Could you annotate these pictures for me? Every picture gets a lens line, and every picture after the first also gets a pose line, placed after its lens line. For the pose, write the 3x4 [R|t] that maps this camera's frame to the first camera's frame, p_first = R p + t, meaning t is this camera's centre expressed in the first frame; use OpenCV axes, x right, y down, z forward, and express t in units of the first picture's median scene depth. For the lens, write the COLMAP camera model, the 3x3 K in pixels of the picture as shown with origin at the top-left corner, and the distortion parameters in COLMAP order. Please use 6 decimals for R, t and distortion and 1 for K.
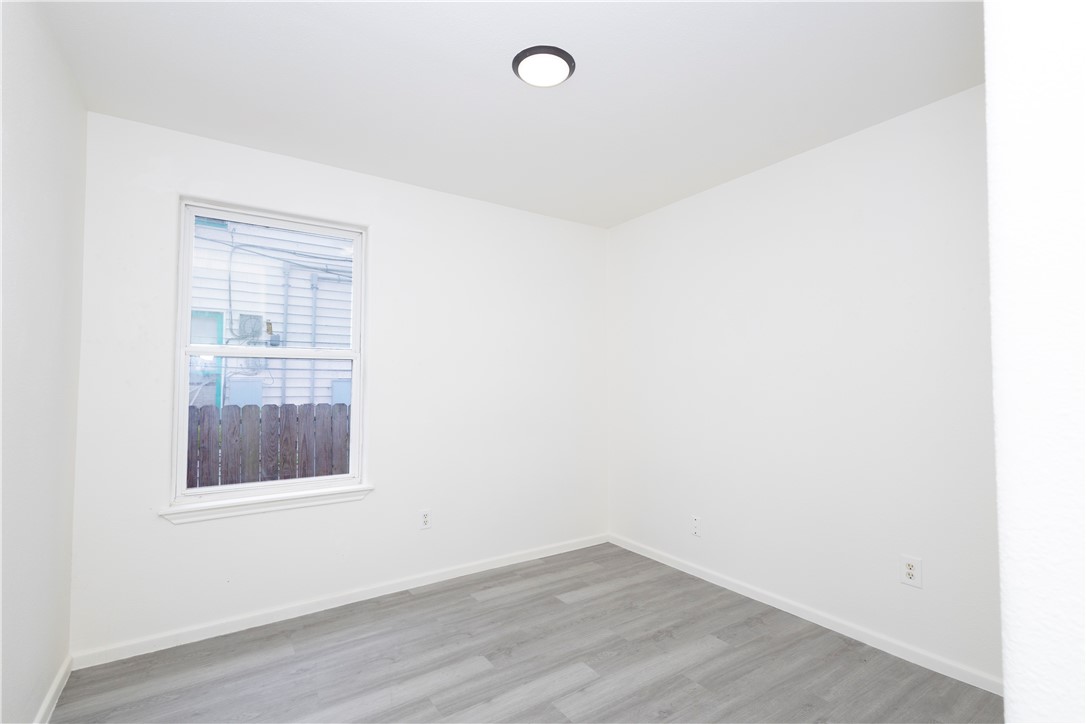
lens RADIAL K [[494.9, 0, 544.4], [0, 494.9, 369.0], [0, 0, 1]] dist [0.008333, -0.001971]
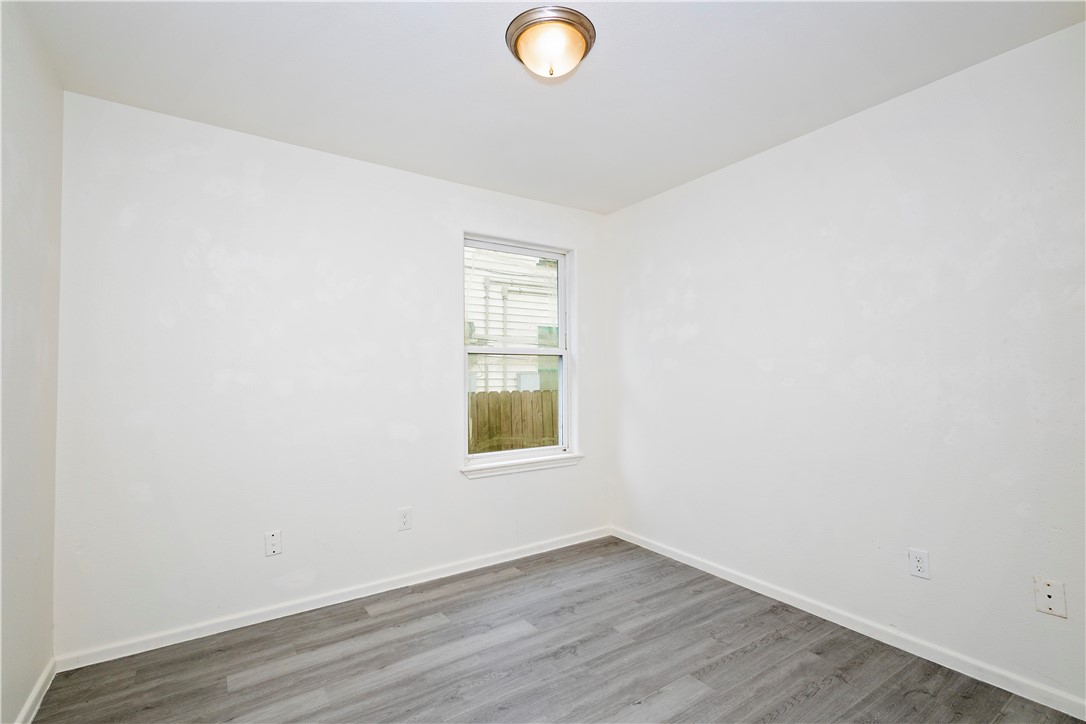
lens RADIAL K [[494.9, 0, 543.1], [0, 494.9, 357.4], [0, 0, 1]] dist [0.008333, -0.001971]
pose [[0.999975, -0.006213, -0.003440, -0.360995], [0.006167, 0.999894, -0.013221, 0.000543], [0.003522, 0.013200, 0.999907, -0.235318]]
